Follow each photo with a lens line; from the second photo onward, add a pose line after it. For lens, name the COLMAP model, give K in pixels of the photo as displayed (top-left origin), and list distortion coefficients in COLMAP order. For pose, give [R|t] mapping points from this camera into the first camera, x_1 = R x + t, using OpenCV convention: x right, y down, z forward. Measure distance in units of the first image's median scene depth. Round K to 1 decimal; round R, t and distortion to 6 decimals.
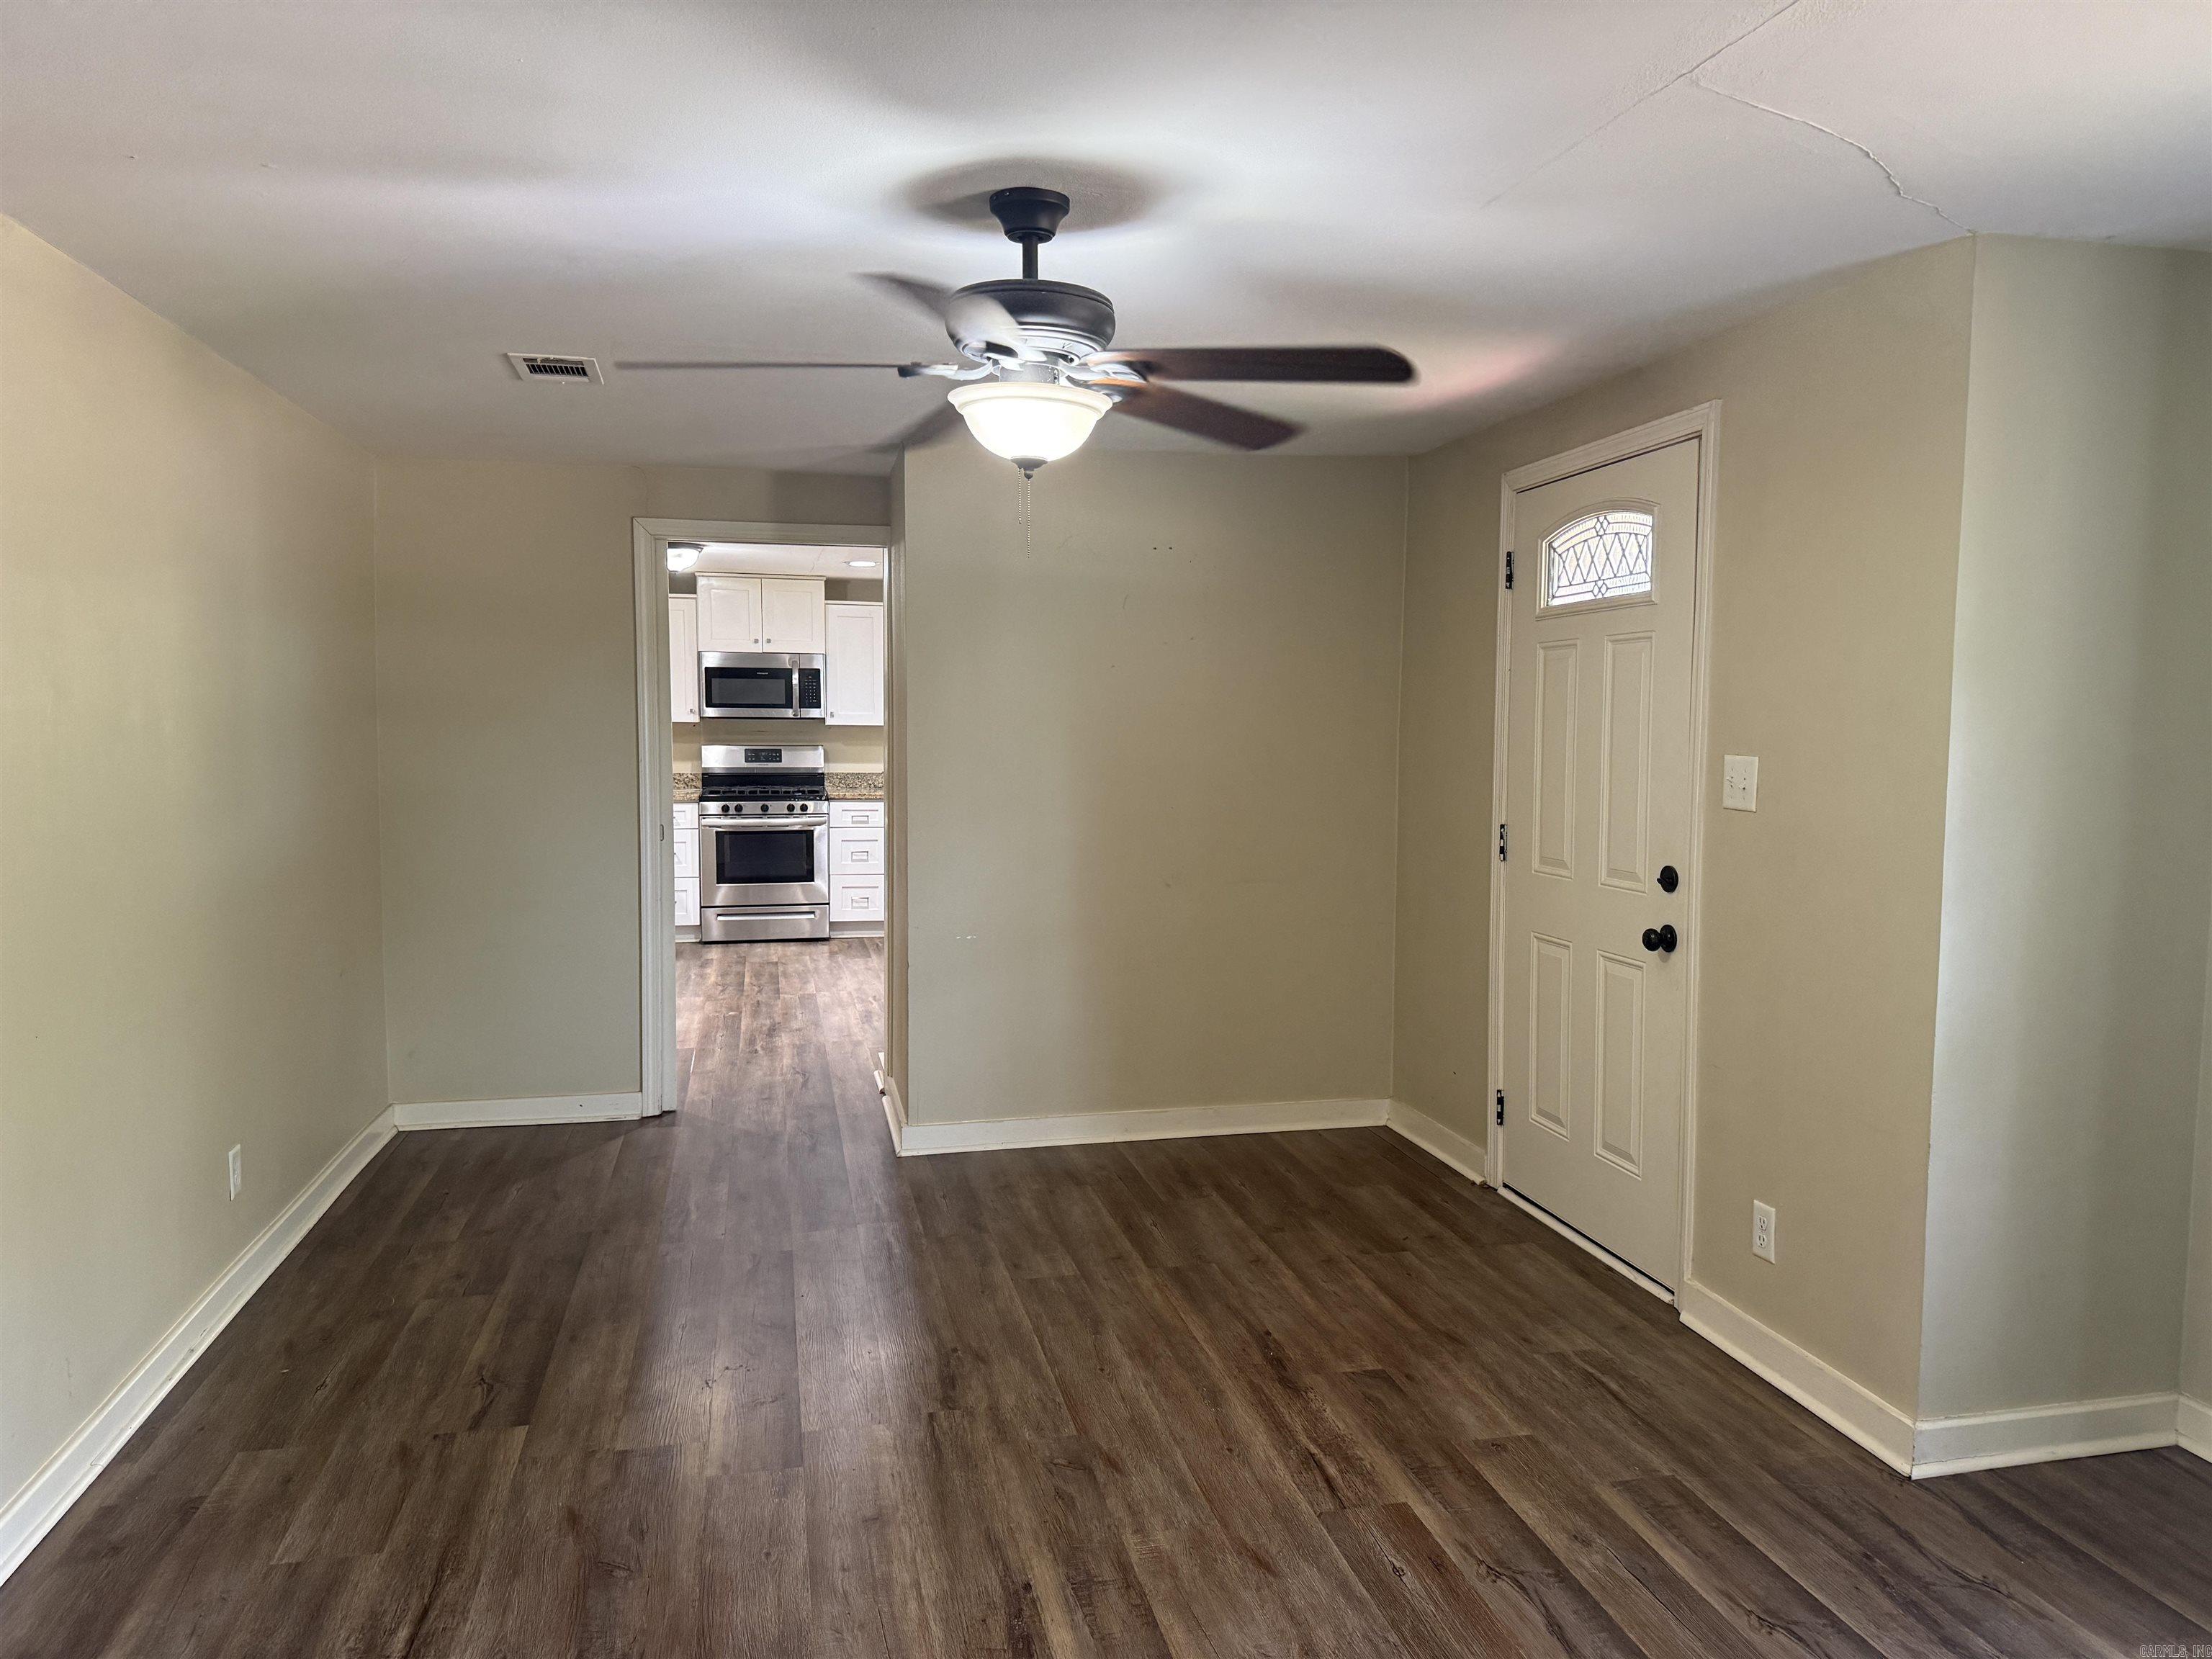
lens RADIAL K [[1545.9, 0, 1111.8], [0, 1545.9, 834.8], [0, 0, 1]] dist [0.098812, -0.157837]
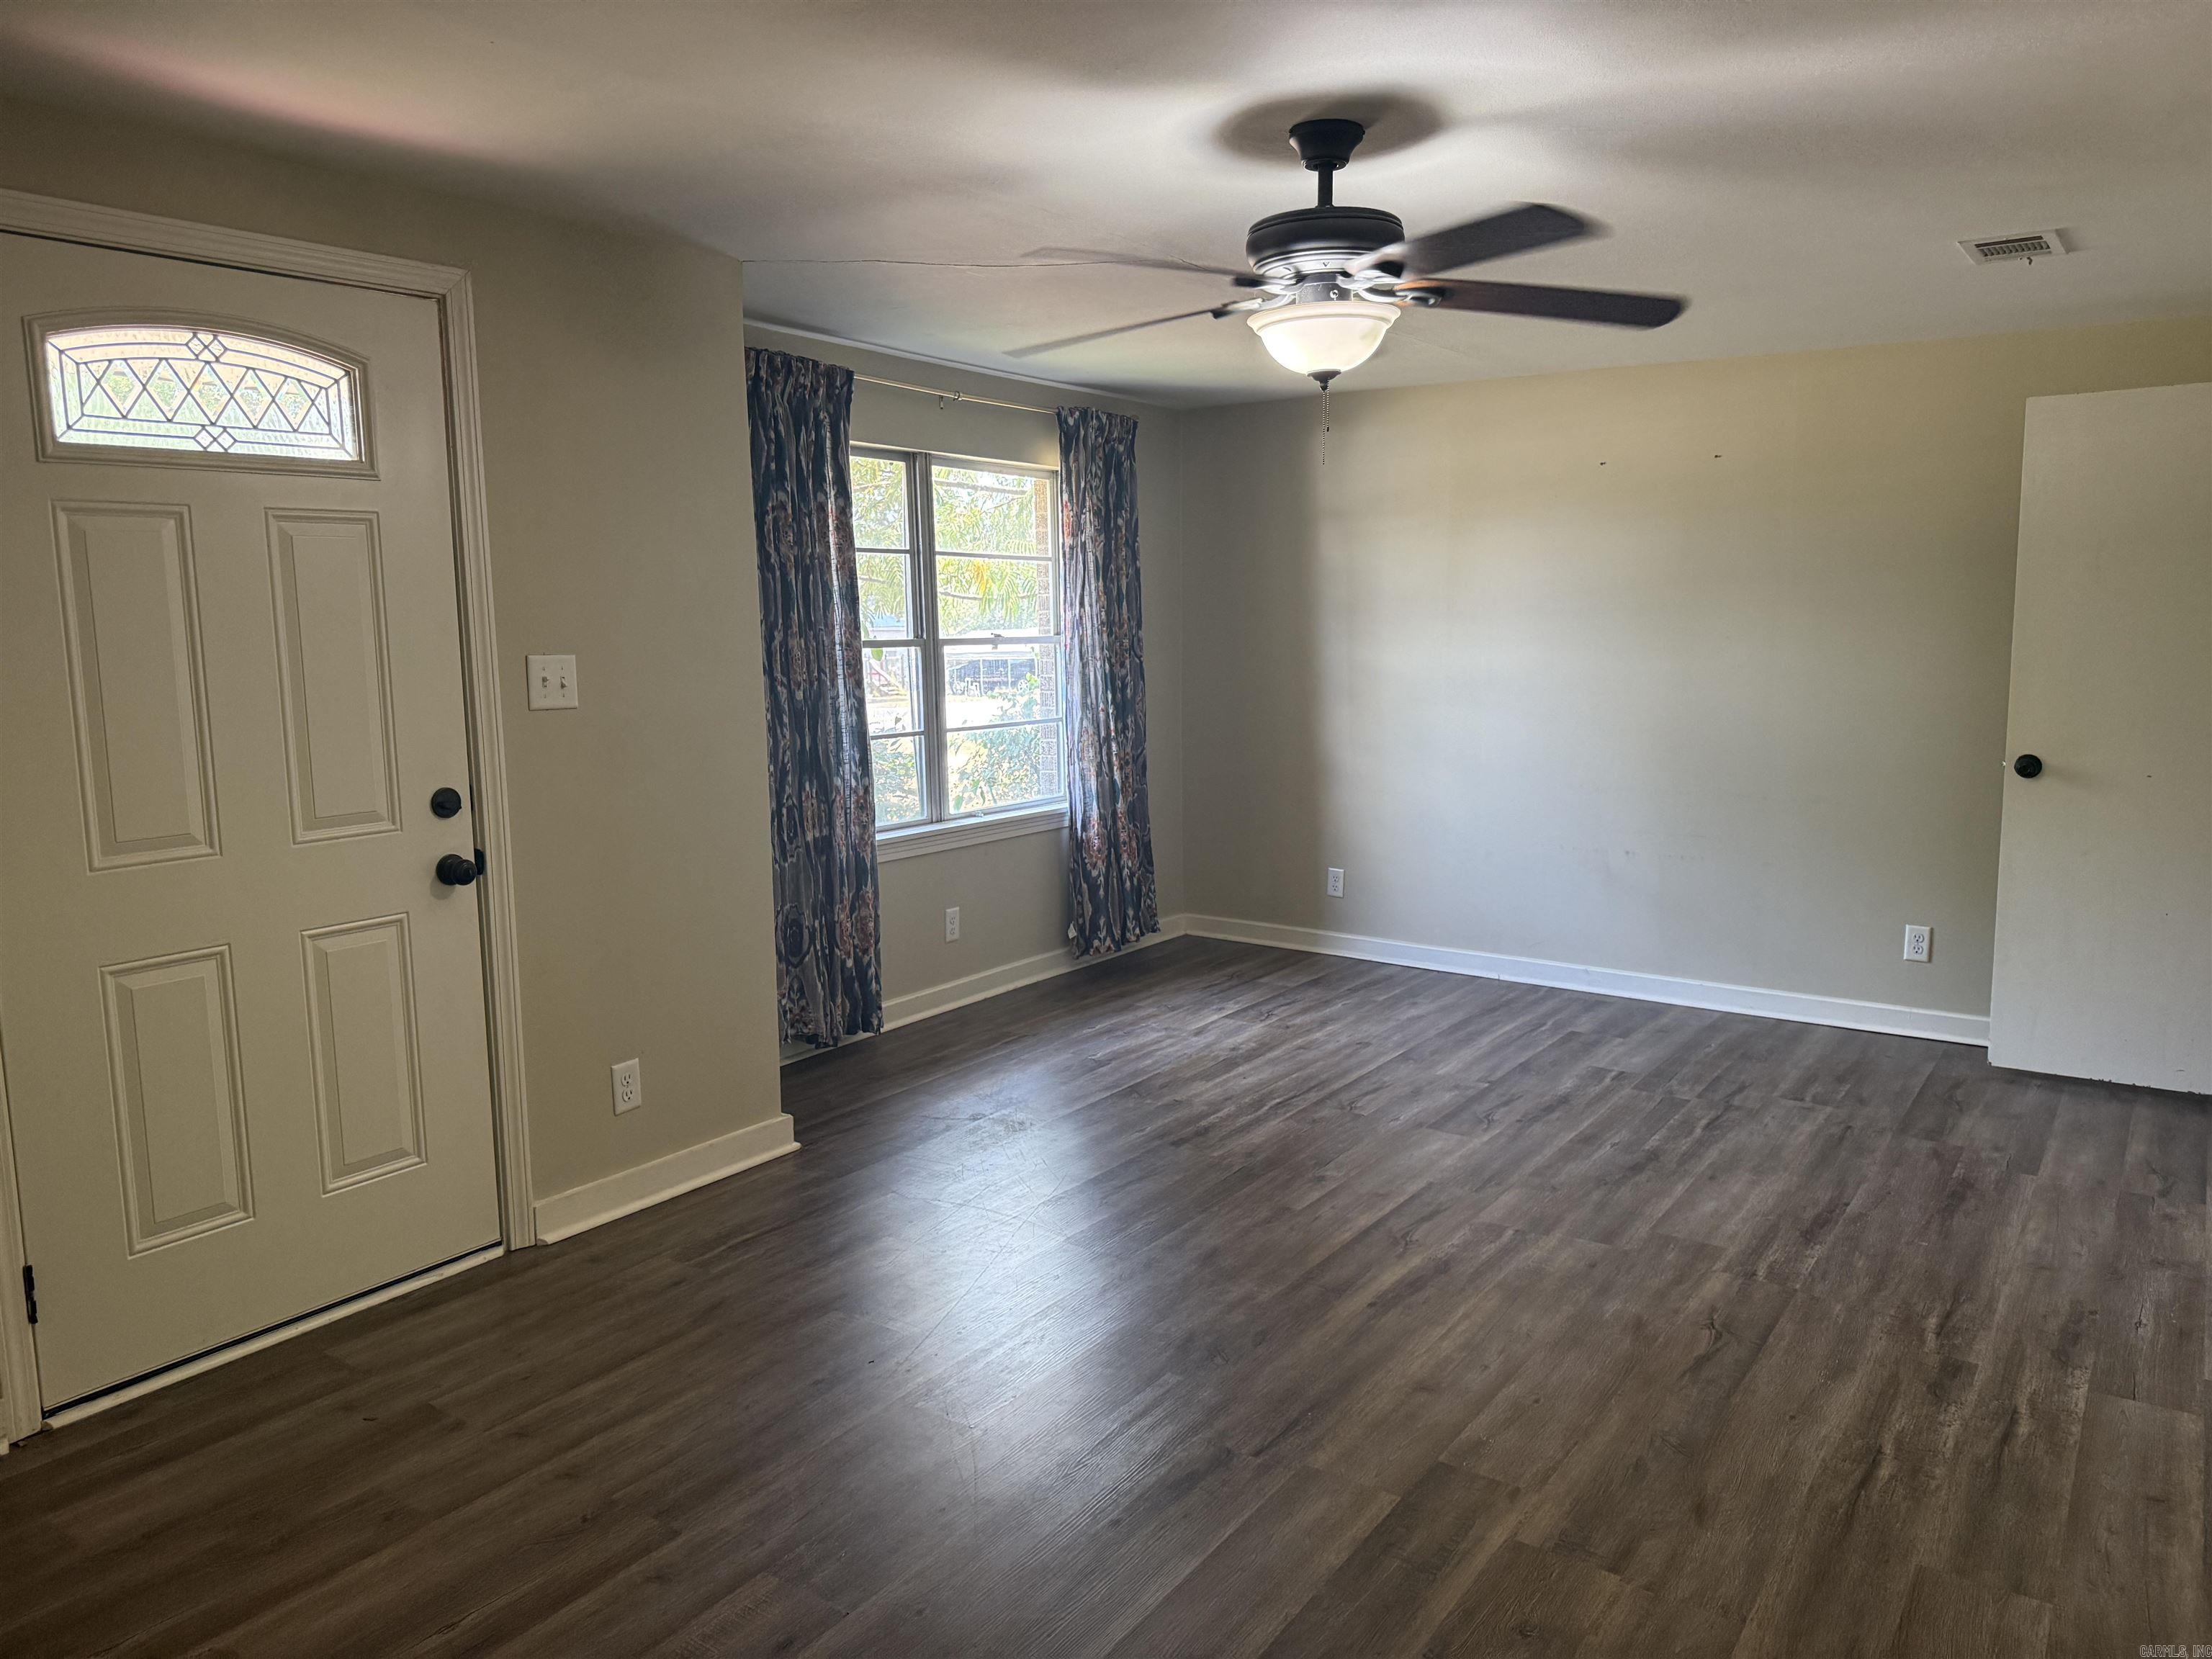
lens RADIAL K [[1545.1, 0, 1106.0], [0, 1545.1, 829.5], [0, 0, 1]] dist [0.051043, -0.083526]
pose [[-0.676619, -0.101361, 0.729324, -0.529645], [0.063074, 0.978861, 0.194558, -0.103418], [-0.733627, 0.177643, -0.655922, 1.292015]]
